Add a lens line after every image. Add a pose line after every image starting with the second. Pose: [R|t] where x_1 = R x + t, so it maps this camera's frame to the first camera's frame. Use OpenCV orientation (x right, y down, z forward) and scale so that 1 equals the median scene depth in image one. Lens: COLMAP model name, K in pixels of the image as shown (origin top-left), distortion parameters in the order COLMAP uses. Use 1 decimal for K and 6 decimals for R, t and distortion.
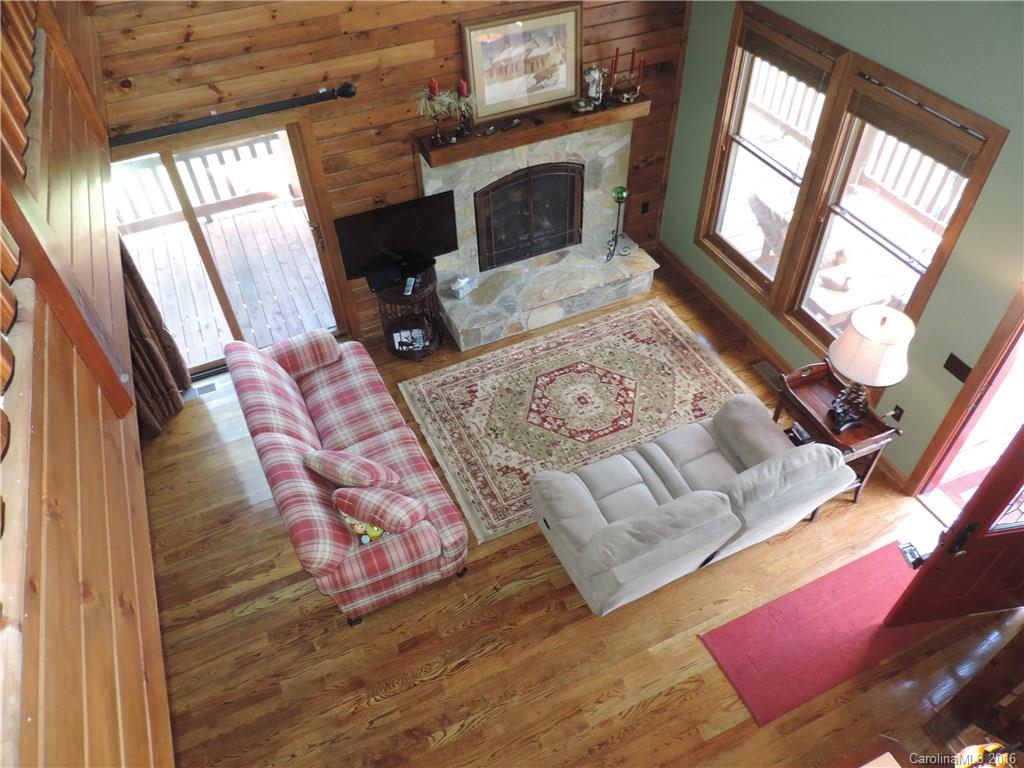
lens RADIAL K [[737.8, 0, 511.5], [0, 737.8, 390.8], [0, 0, 1]] dist [-0.019225, 0.016290]
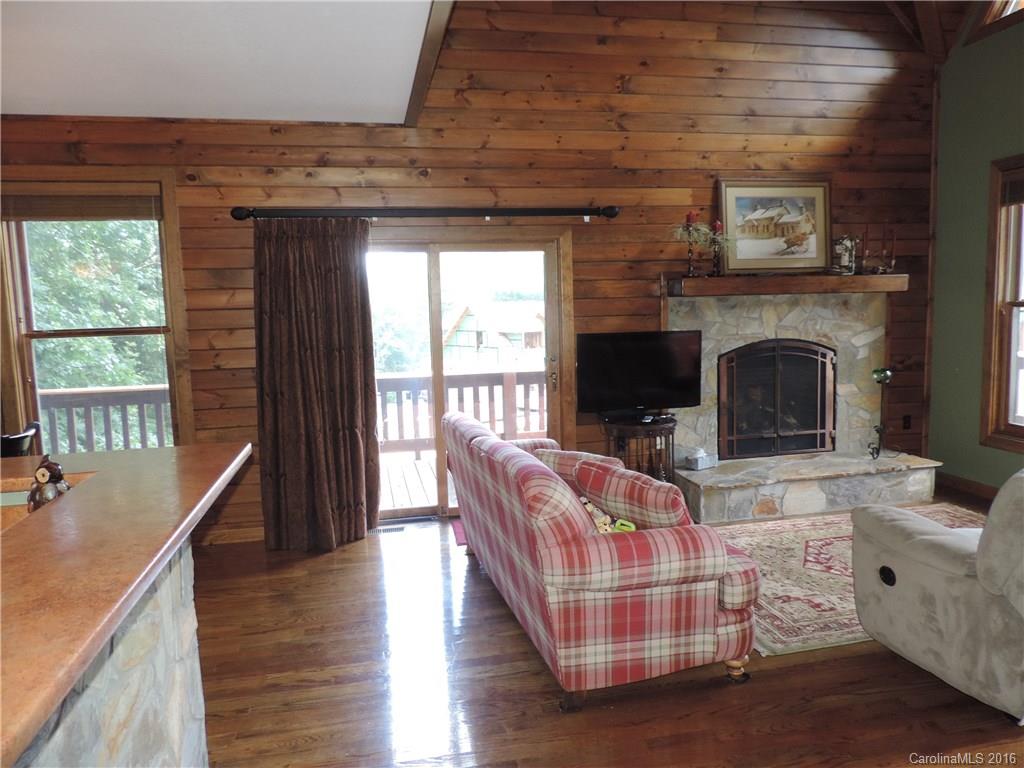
lens RADIAL K [[737.8, 0, 518.1], [0, 737.8, 382.7], [0, 0, 1]] dist [-0.019225, 0.016290]
pose [[0.978017, 0.023272, -0.207221, -0.113743], [-0.150615, 0.766110, -0.624813, 0.413445], [0.144213, 0.642288, 0.752774, 0.301957]]
